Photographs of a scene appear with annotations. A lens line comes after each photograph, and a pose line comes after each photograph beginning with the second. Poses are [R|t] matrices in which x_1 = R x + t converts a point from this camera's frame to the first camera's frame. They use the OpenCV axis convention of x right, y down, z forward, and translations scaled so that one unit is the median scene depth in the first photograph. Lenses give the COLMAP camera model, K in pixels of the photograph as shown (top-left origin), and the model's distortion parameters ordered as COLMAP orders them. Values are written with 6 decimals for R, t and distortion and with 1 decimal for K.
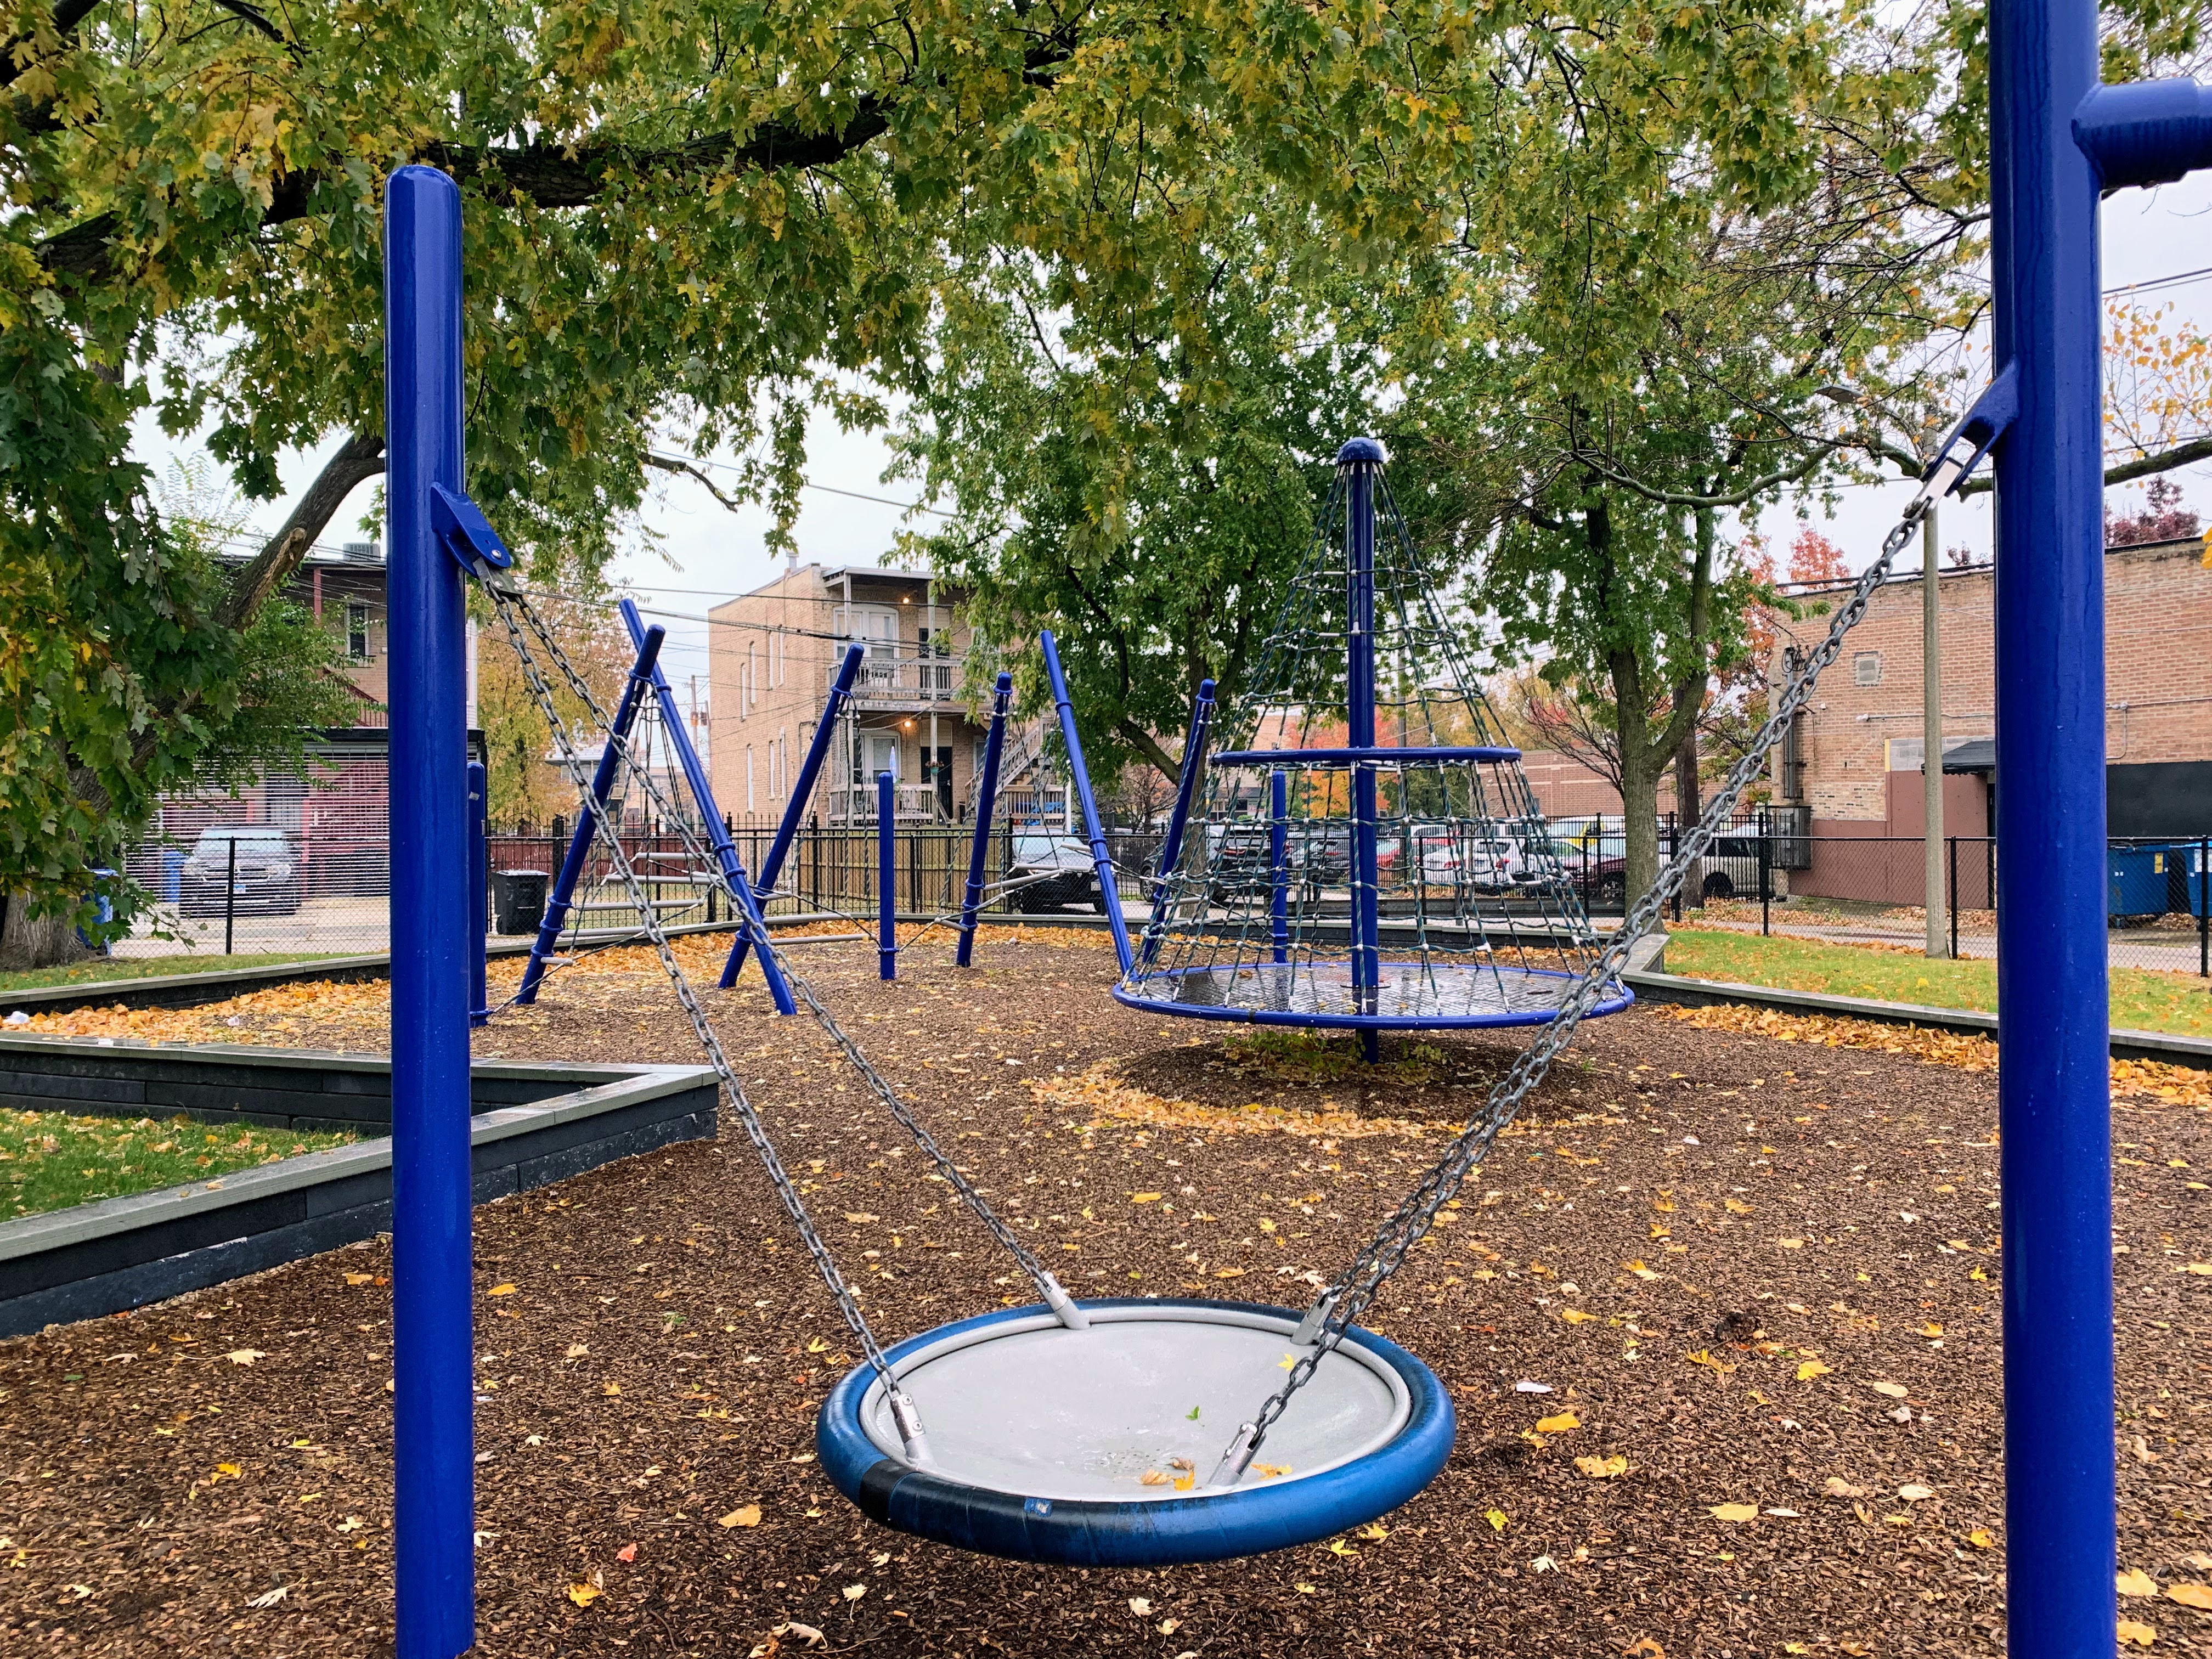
lens RADIAL K [[1692.5, 0, 1106.6], [0, 1692.5, 822.5], [0, 0, 1]] dist [0.034343, -0.001617]
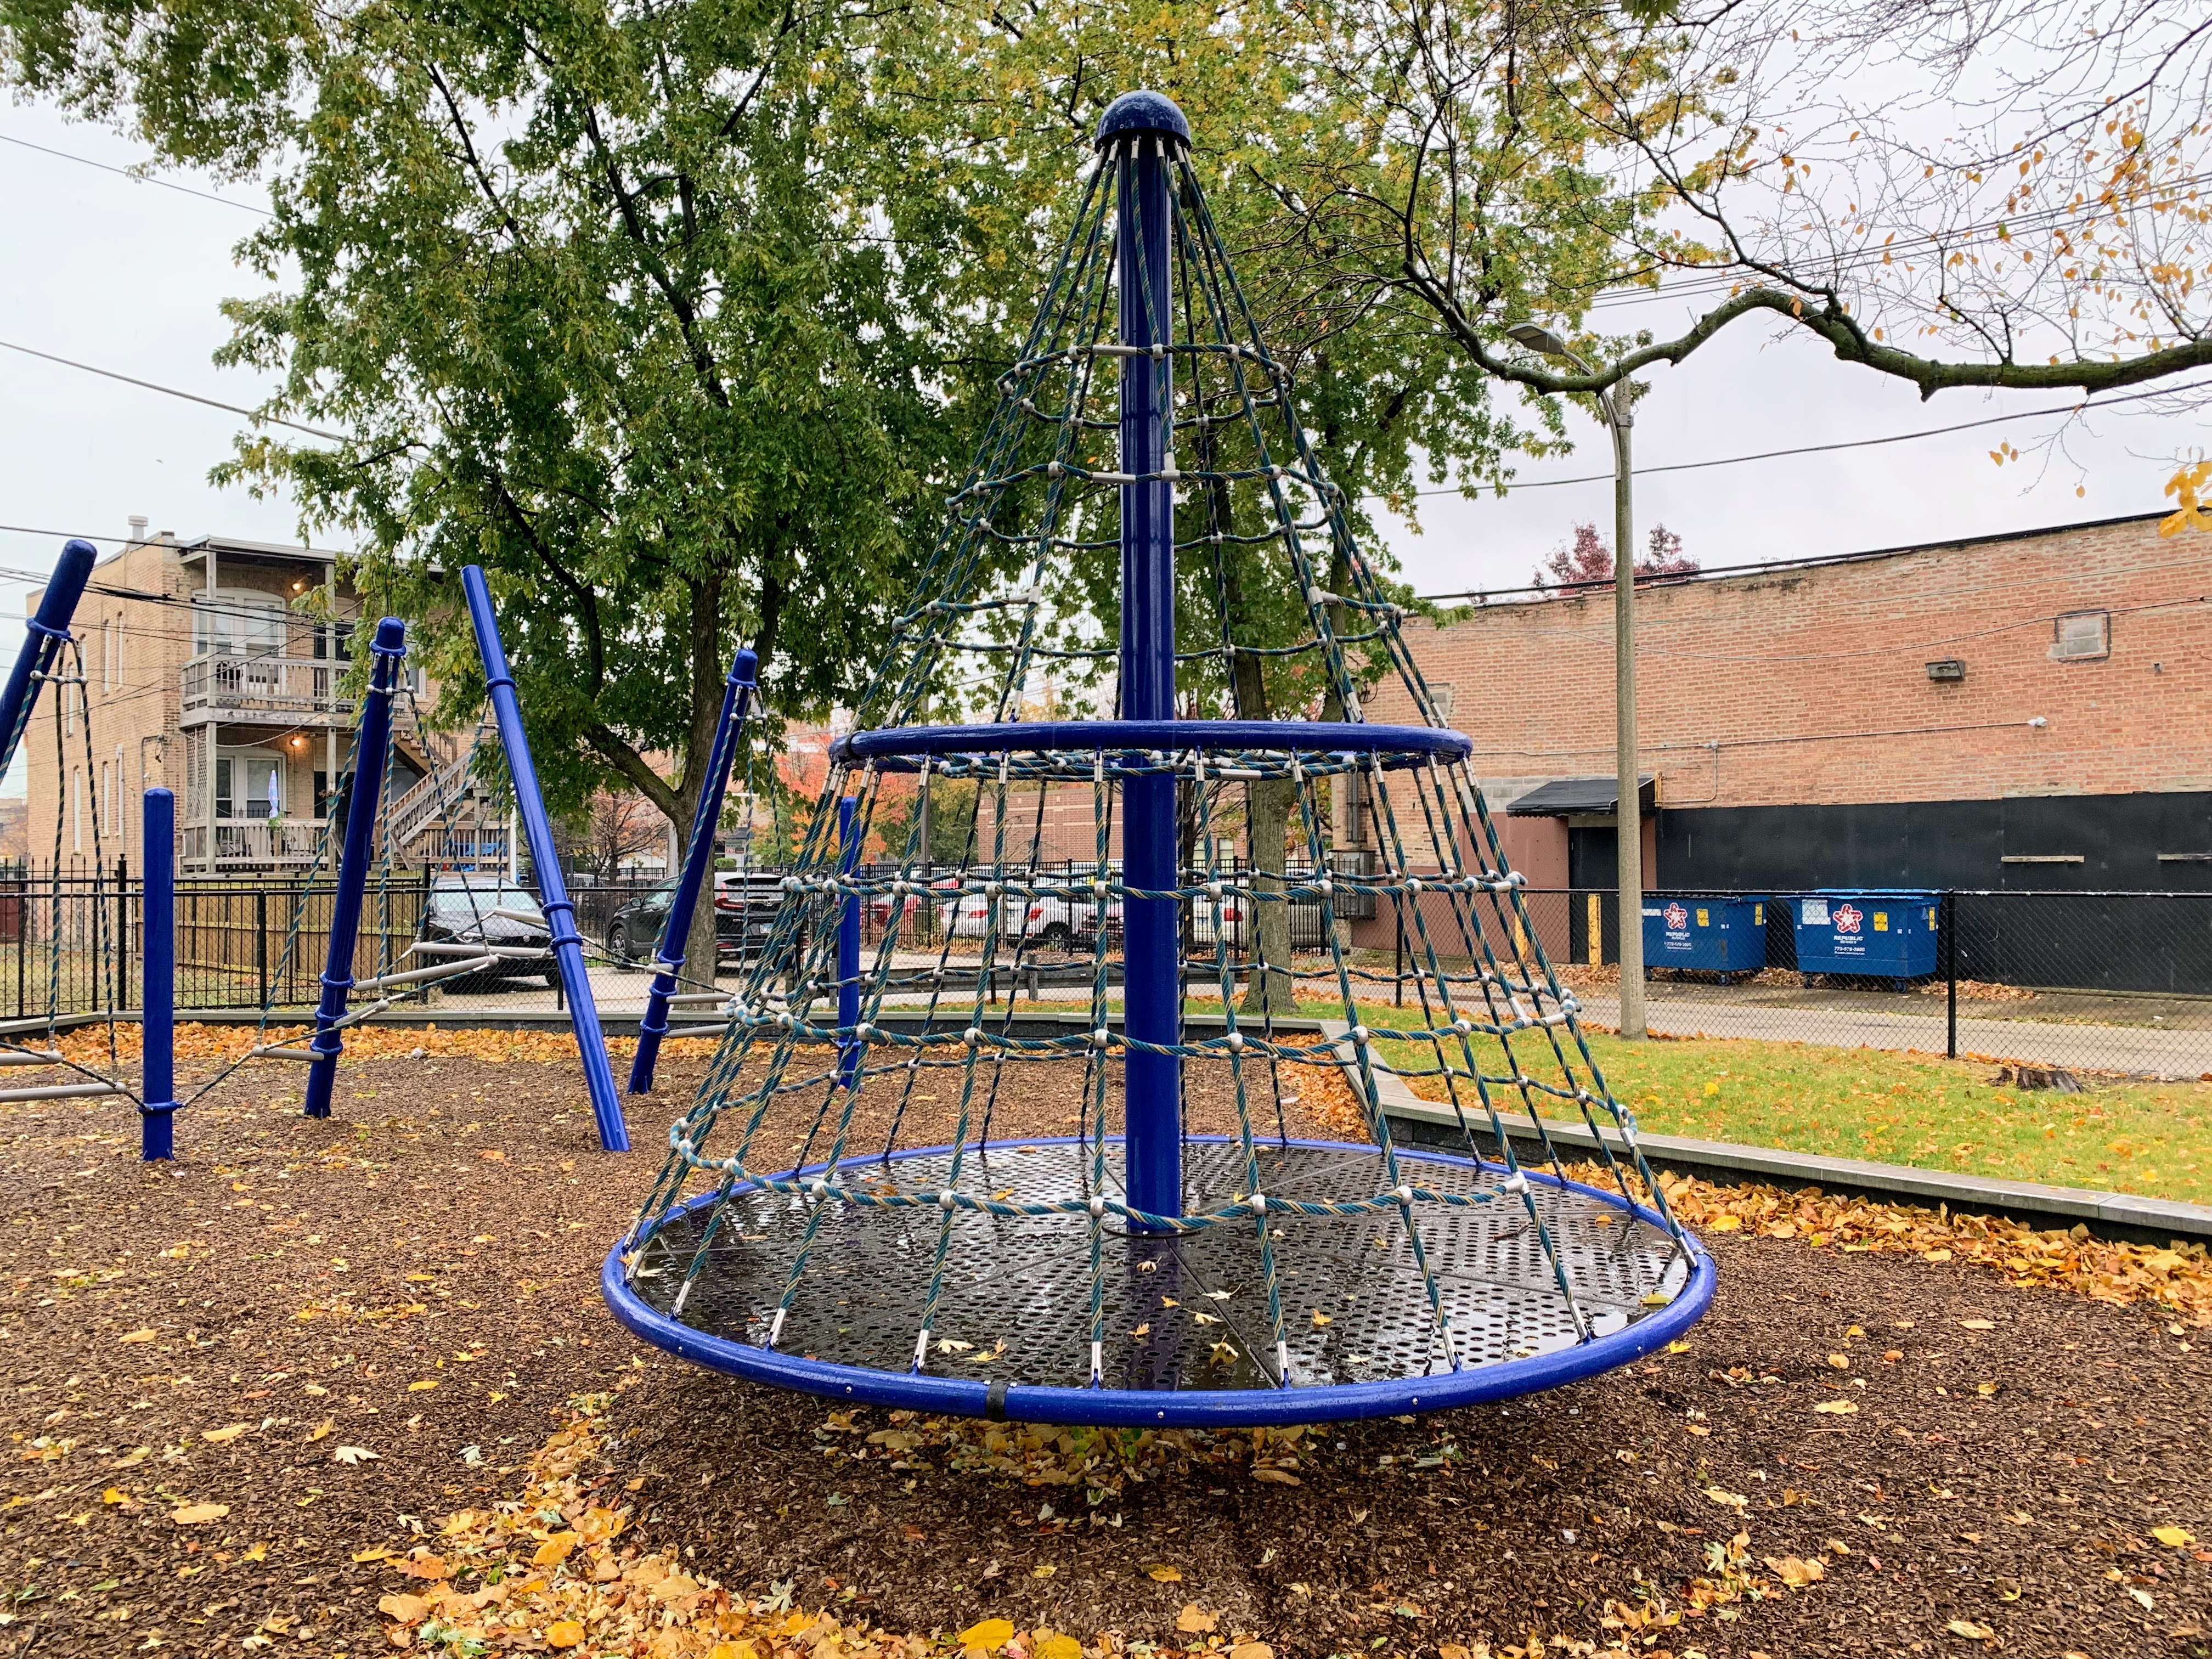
lens RADIAL K [[1692.5, 0, 1115.2], [0, 1692.5, 813.1], [0, 0, 1]] dist [0.034343, -0.001617]
pose [[0.950413, 0.010160, 0.310825, -0.003853], [-0.000785, 0.999541, -0.030274, -0.002893], [-0.310990, 0.028529, 0.949985, 0.246658]]
